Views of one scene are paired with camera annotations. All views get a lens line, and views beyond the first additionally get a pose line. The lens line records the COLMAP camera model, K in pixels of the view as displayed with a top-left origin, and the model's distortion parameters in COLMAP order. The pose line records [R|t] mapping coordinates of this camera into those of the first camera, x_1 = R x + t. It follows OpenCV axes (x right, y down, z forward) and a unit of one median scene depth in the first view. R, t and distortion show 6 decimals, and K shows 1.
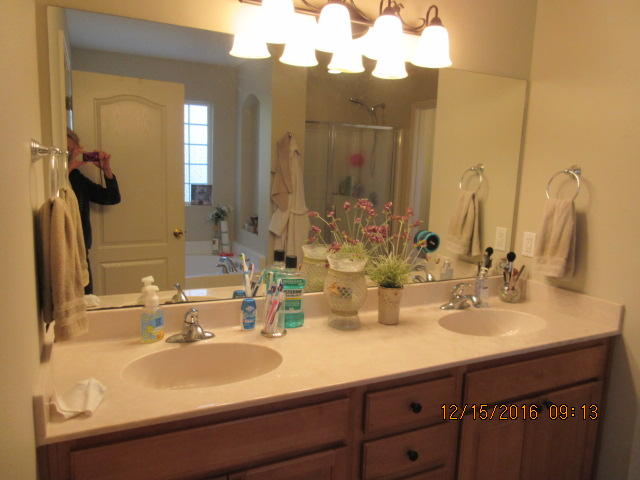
lens RADIAL K [[475.1, 0, 320.0], [0, 475.1, 240.0], [0, 0, 1]] dist [-0.006927, 0.000633]
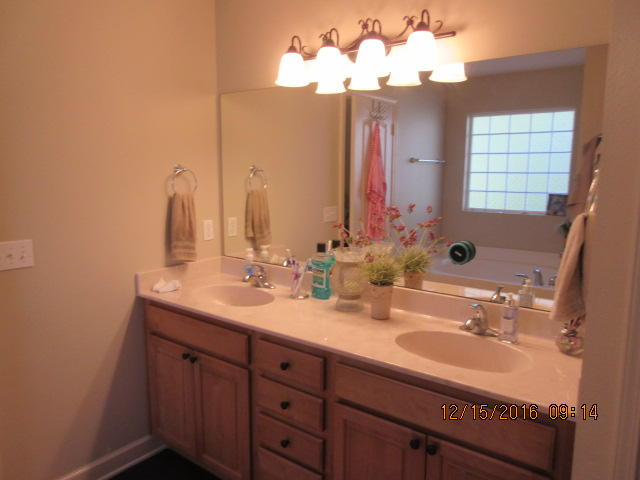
lens RADIAL K [[475.1, 0, 320.0], [0, 475.1, 240.0], [0, 0, 1]] dist [-0.006927, 0.000633]
pose [[0.456046, 0.099591, -0.884366, 1.022210], [-0.121116, 0.991419, 0.049189, -0.036682], [0.881676, 0.084679, 0.464194, 0.369101]]
